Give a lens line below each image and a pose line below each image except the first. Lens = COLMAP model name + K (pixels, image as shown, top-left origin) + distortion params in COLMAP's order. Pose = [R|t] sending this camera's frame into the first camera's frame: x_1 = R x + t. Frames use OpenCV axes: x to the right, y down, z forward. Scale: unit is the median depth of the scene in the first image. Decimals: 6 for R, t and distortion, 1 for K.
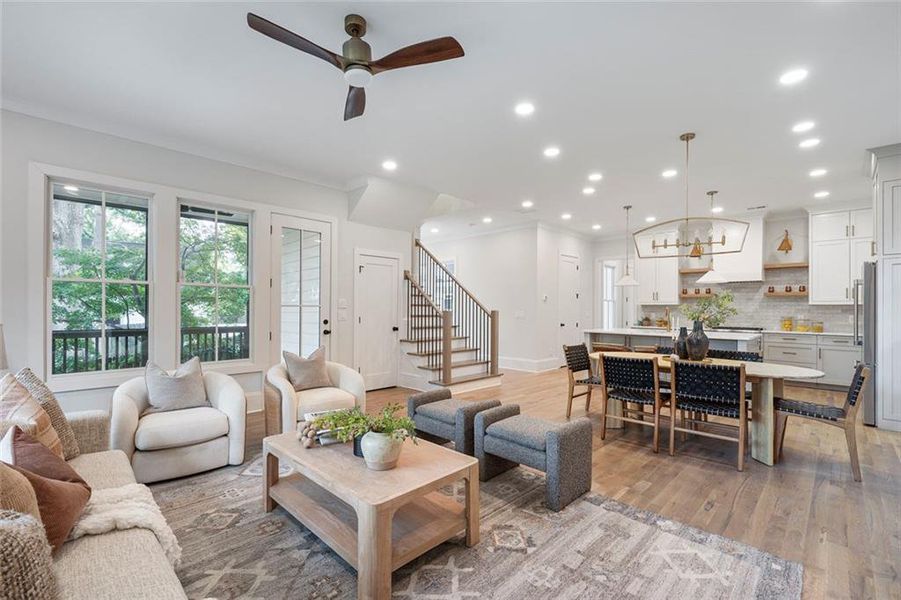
lens RADIAL K [[396.6, 0, 446.2], [0, 396.6, 304.8], [0, 0, 1]] dist [-0.000602, 0.000425]
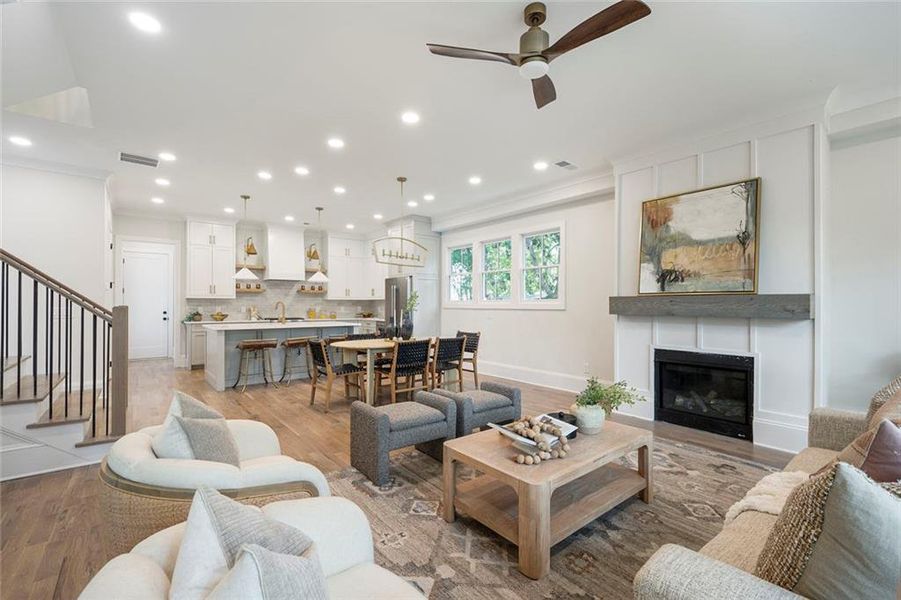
lens RADIAL K [[396.6, 0, 447.6], [0, 396.6, 301.6], [0, 0, 1]] dist [-0.000602, 0.000425]
pose [[0.115205, 0.000023, 0.993342, -0.988849], [-0.011016, 0.999939, 0.001255, 0.000749], [-0.993281, -0.011087, 0.115198, 0.887882]]
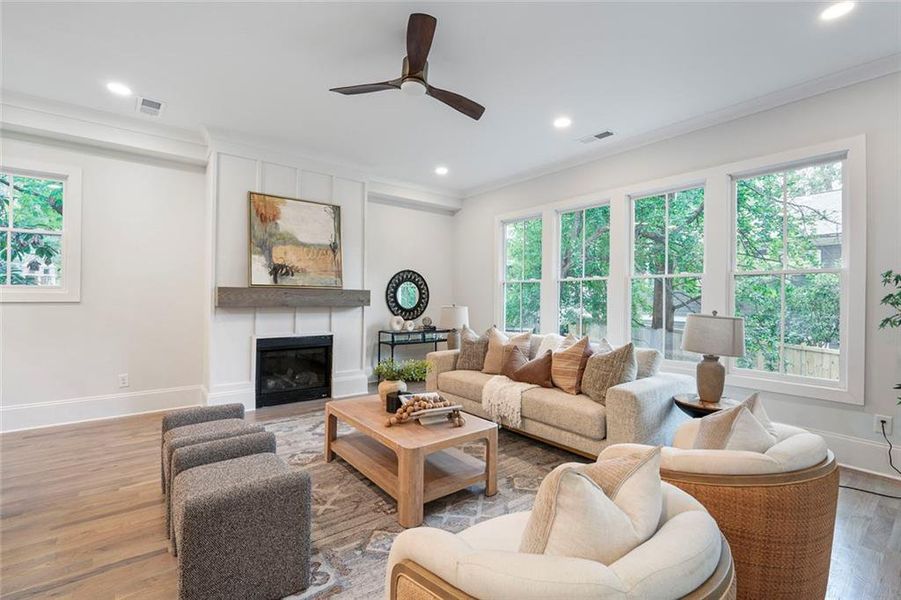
lens RADIAL K [[396.6, 0, 455.3], [0, 396.6, 297.7], [0, 0, 1]] dist [-0.000602, 0.000425]
pose [[-0.993368, -0.016742, 0.113757, -0.380039], [-0.018005, 0.999787, -0.010089, 0.013091], [-0.113564, -0.012070, -0.993457, 1.681340]]
